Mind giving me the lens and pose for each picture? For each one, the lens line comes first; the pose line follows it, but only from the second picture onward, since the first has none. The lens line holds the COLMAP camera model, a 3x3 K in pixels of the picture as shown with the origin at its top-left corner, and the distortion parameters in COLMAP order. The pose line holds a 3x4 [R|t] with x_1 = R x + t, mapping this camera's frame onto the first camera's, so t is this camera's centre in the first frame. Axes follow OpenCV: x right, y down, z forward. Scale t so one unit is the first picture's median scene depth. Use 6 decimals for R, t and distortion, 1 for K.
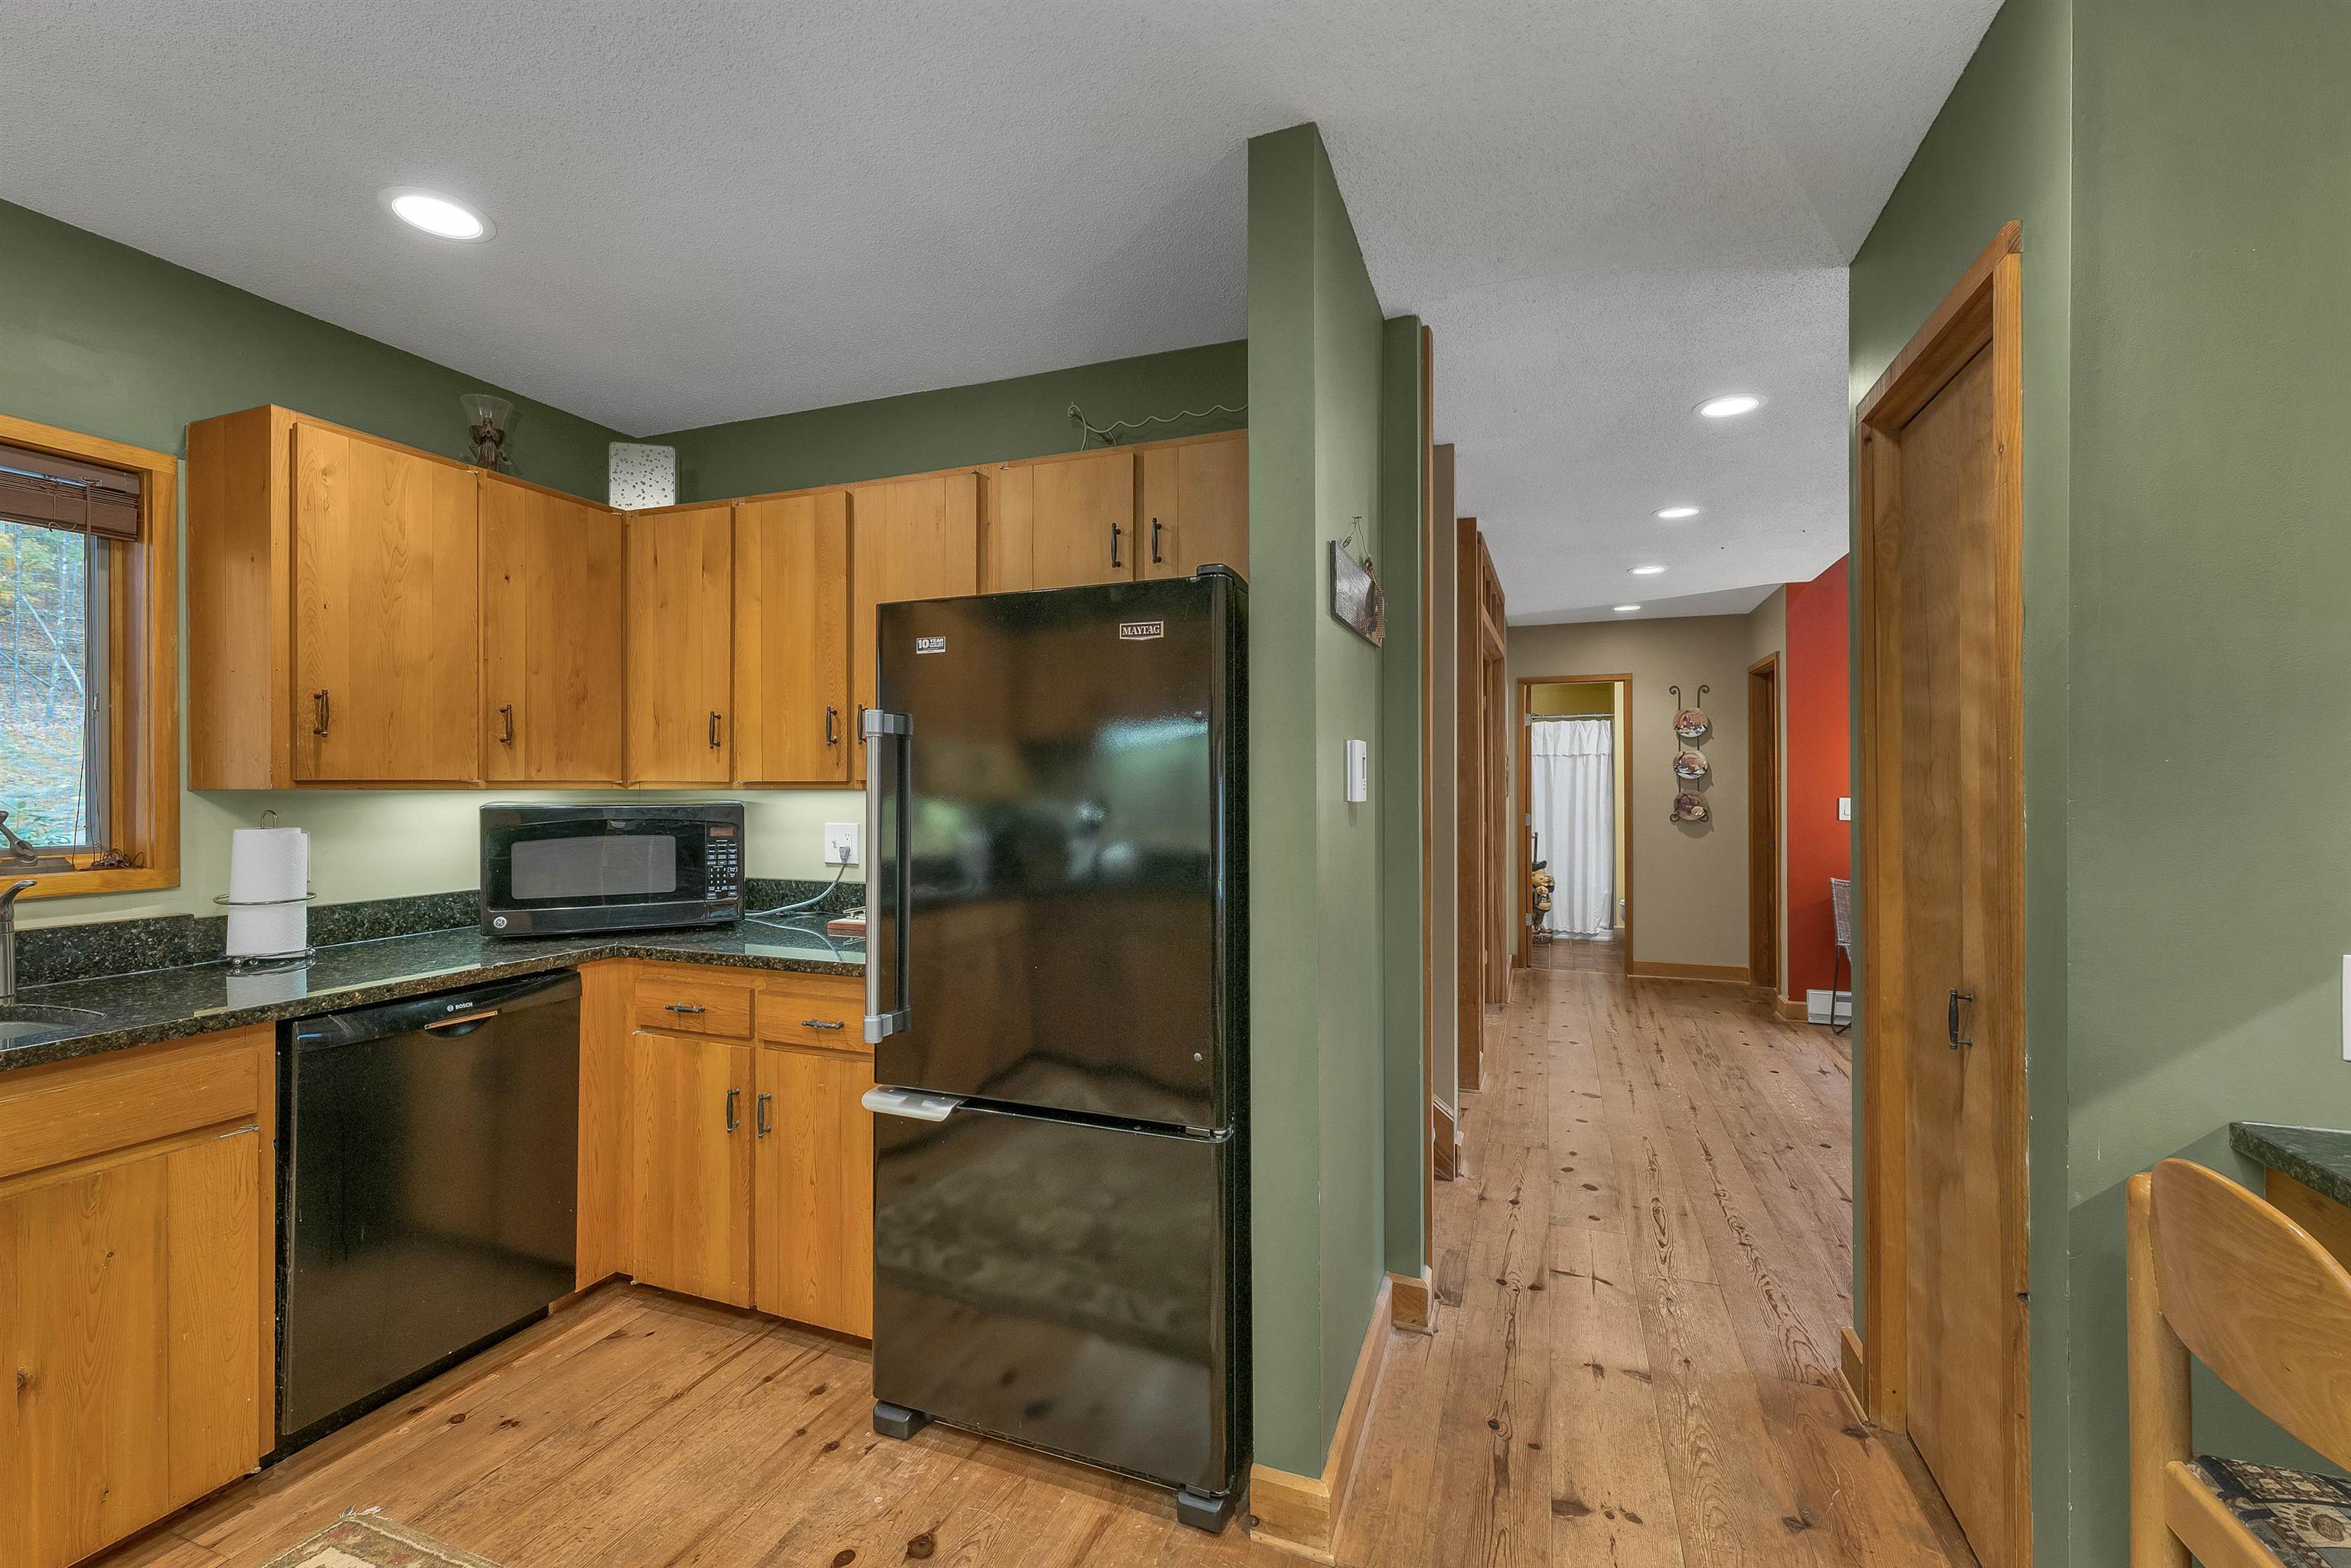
lens RADIAL K [[985.0, 0, 1163.2], [0, 985.0, 787.3], [0, 0, 1]] dist [-0.001105, -0.000058]
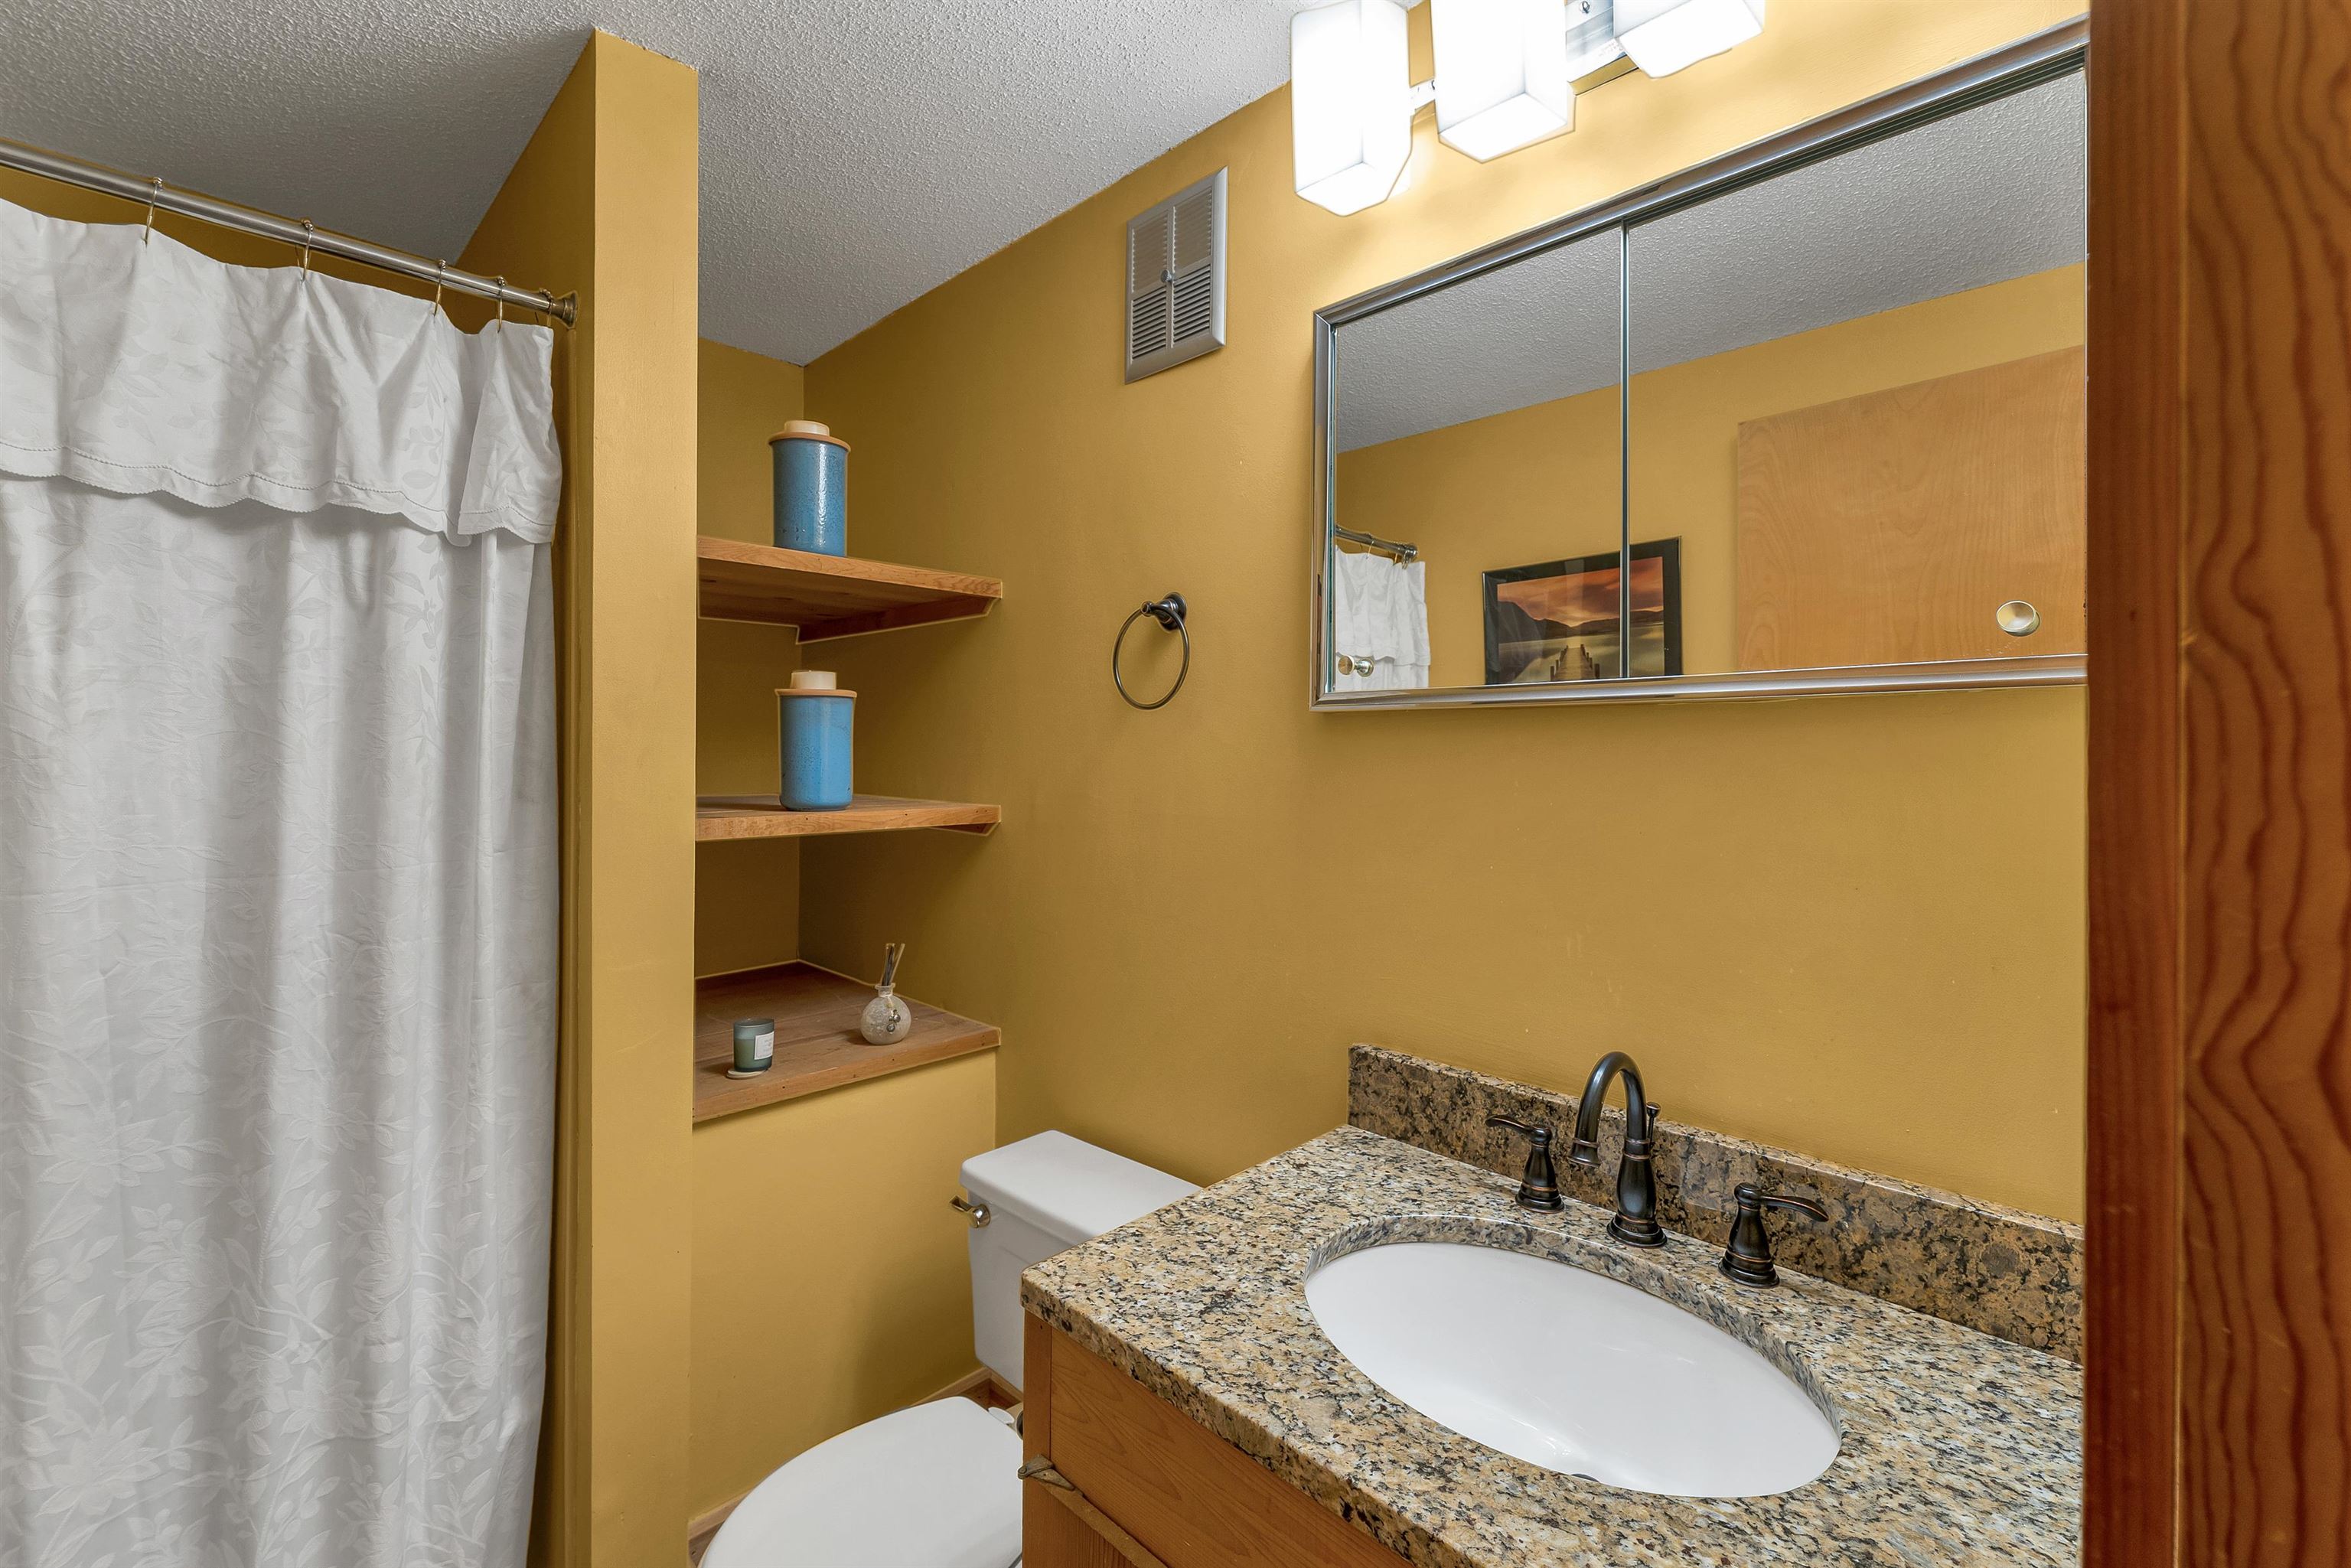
lens RADIAL K [[985.0, 0, 1171.2], [0, 985.0, 777.8], [0, 0, 1]] dist [-0.001105, -0.000058]
pose [[0.446802, 0.007055, 0.894605, 0.354242], [-0.001182, 0.999973, -0.007295, 0.004727], [-0.894632, 0.002202, 0.446798, 0.832795]]
